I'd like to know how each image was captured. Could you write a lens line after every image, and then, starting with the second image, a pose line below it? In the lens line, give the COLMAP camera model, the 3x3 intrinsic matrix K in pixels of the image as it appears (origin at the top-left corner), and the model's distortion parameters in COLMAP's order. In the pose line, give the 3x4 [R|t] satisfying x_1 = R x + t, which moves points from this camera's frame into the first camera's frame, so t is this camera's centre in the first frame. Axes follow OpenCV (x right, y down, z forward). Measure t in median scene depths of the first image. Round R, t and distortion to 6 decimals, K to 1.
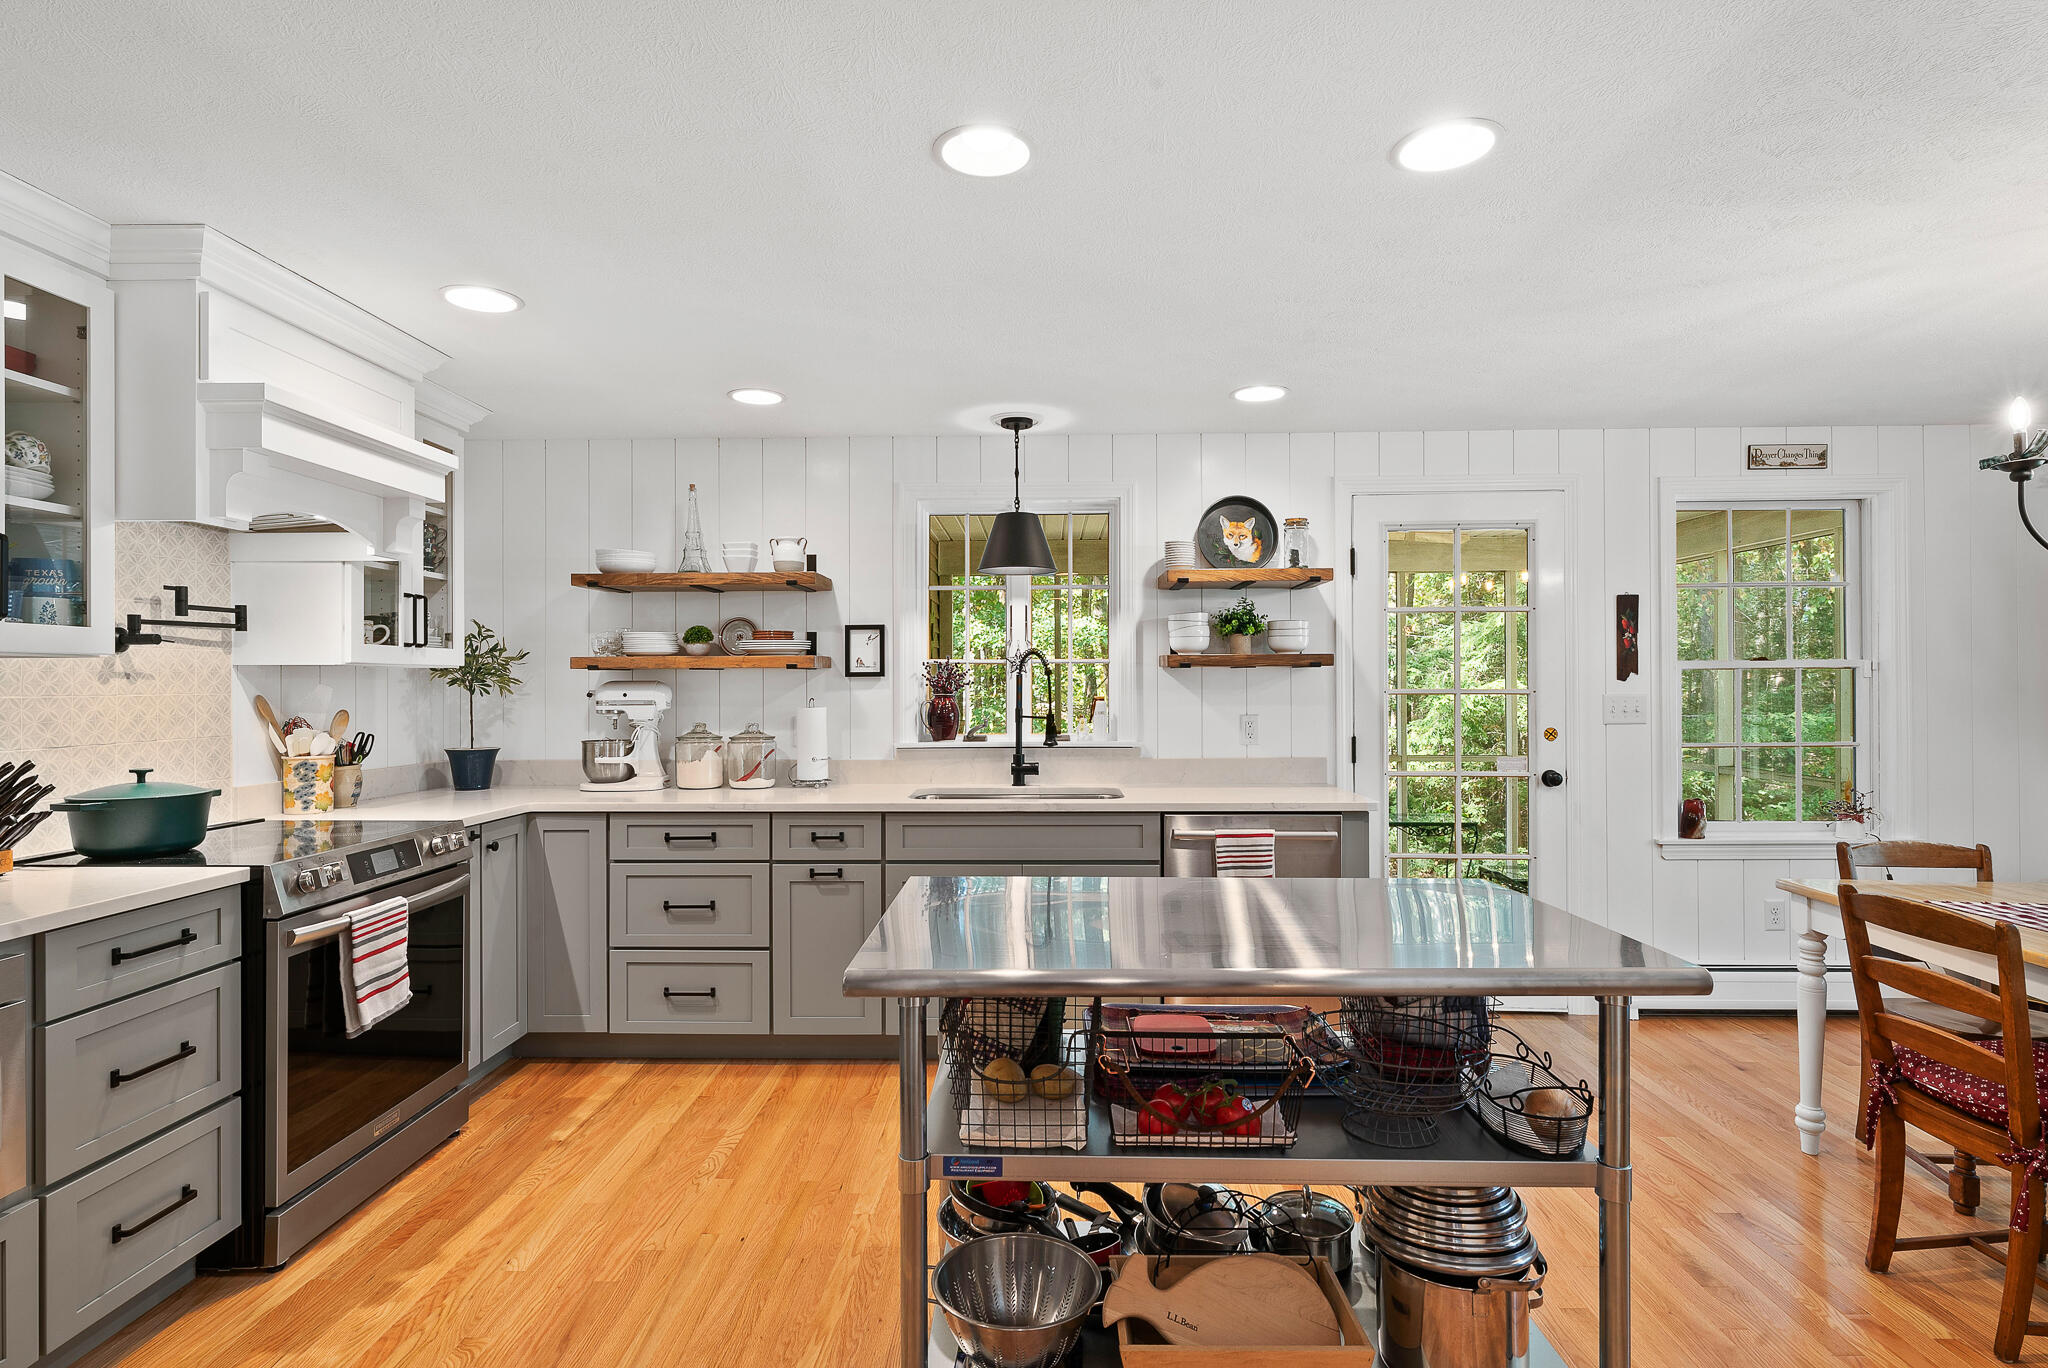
lens RADIAL K [[1026.1, 0, 1030.1], [0, 1026.1, 689.2], [0, 0, 1]] dist [0.005079, -0.000811]
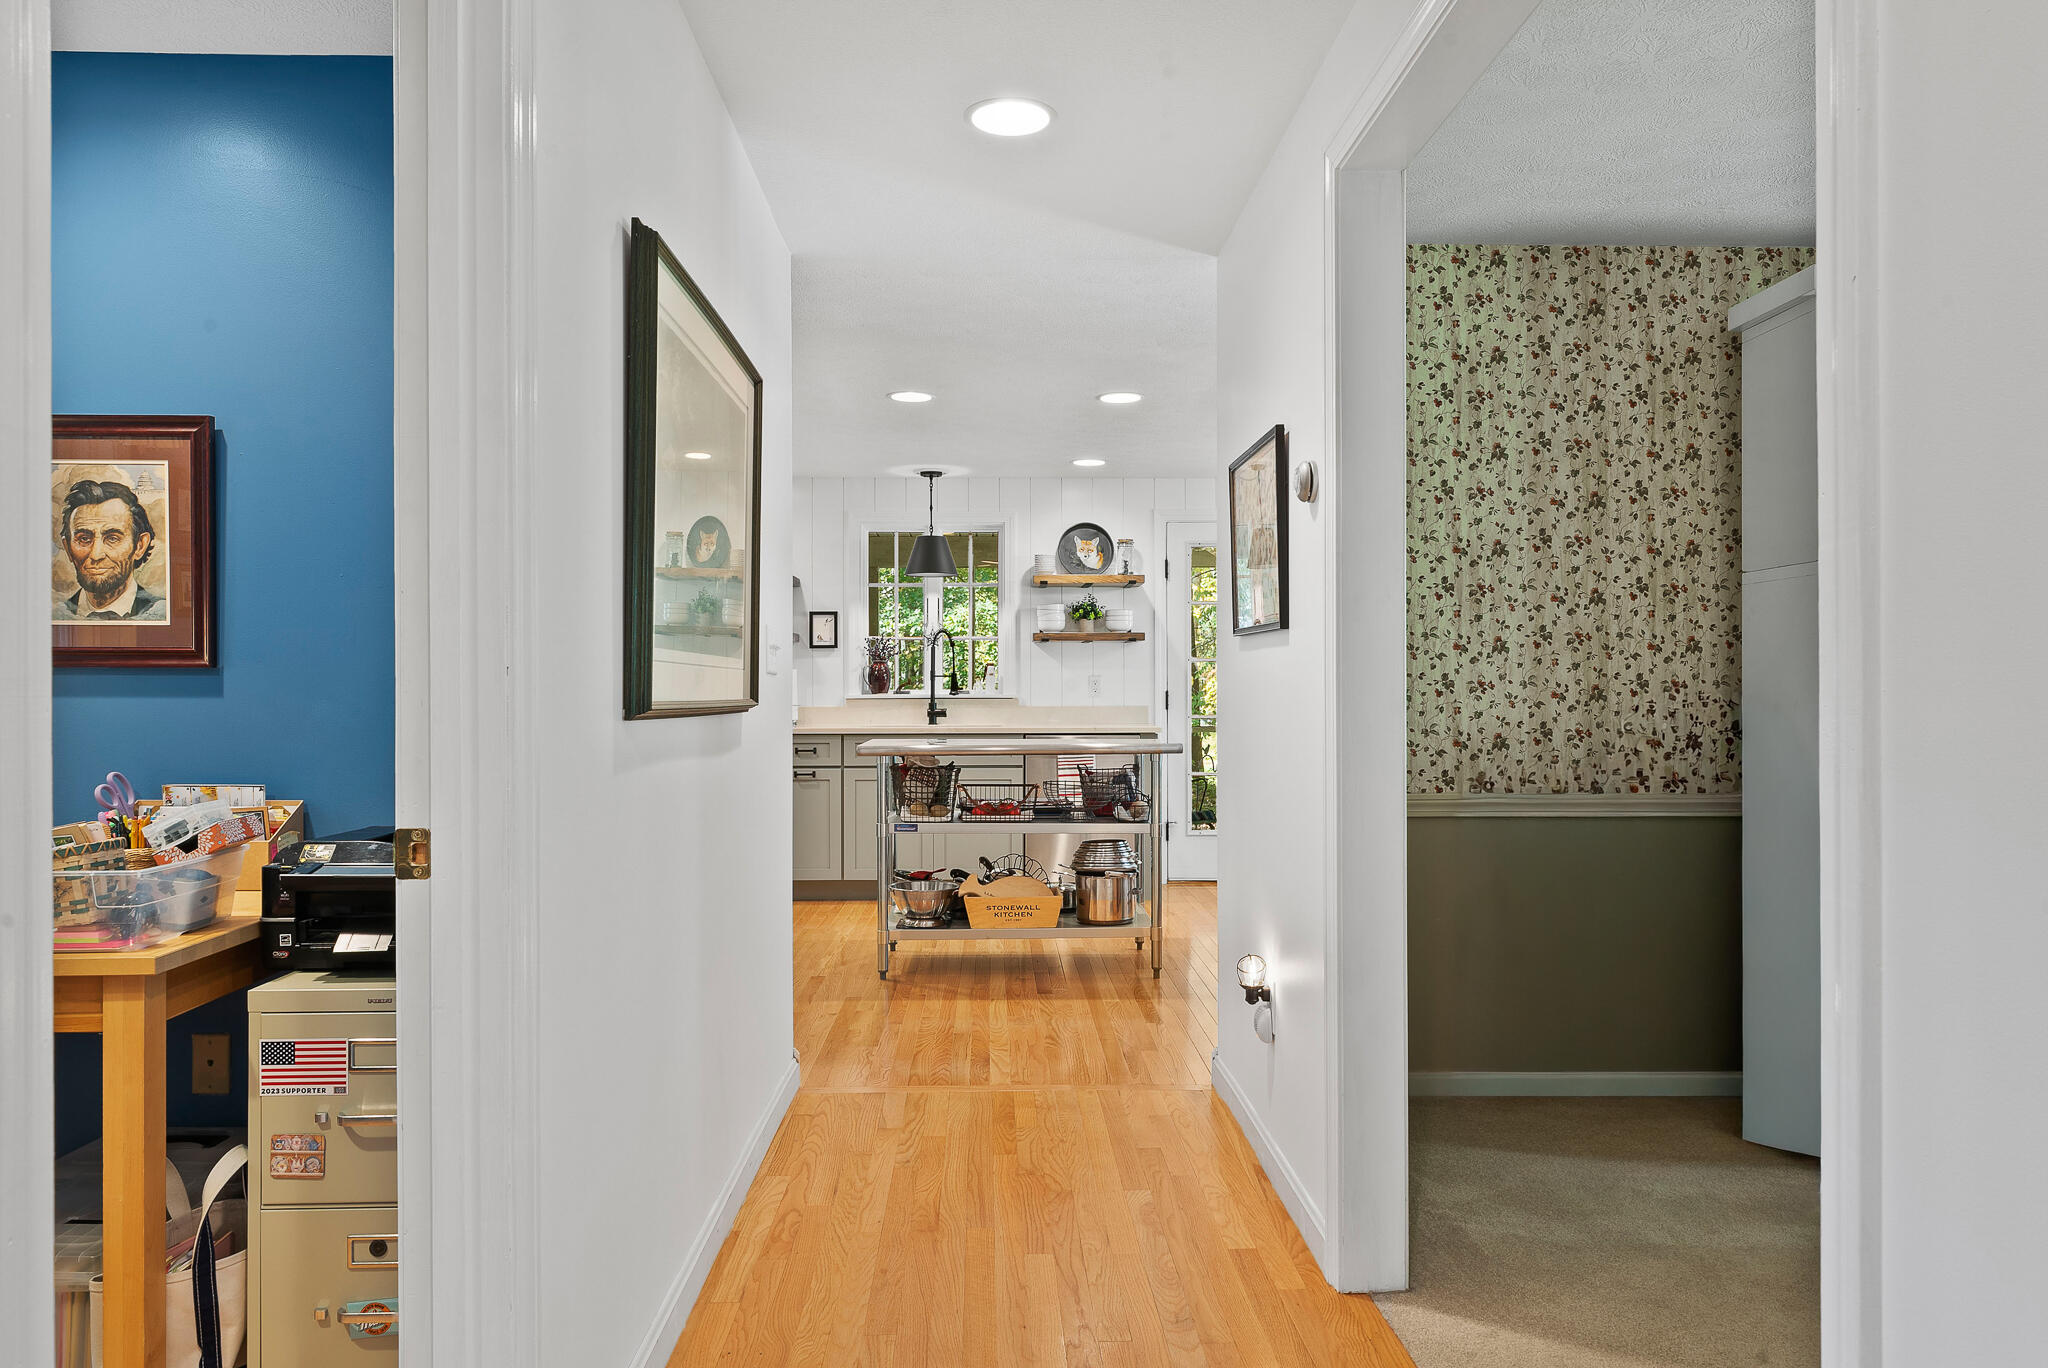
lens RADIAL K [[1385.2, 0, 1025.0], [0, 1385.2, 693.2], [0, 0, 1]] dist [-0.007647, 0.004835]
pose [[0.999104, 0.001684, 0.042282, 0.036104], [-0.001610, 0.999997, -0.001770, 0.053831], [-0.042285, 0.001700, 0.999104, -0.936757]]
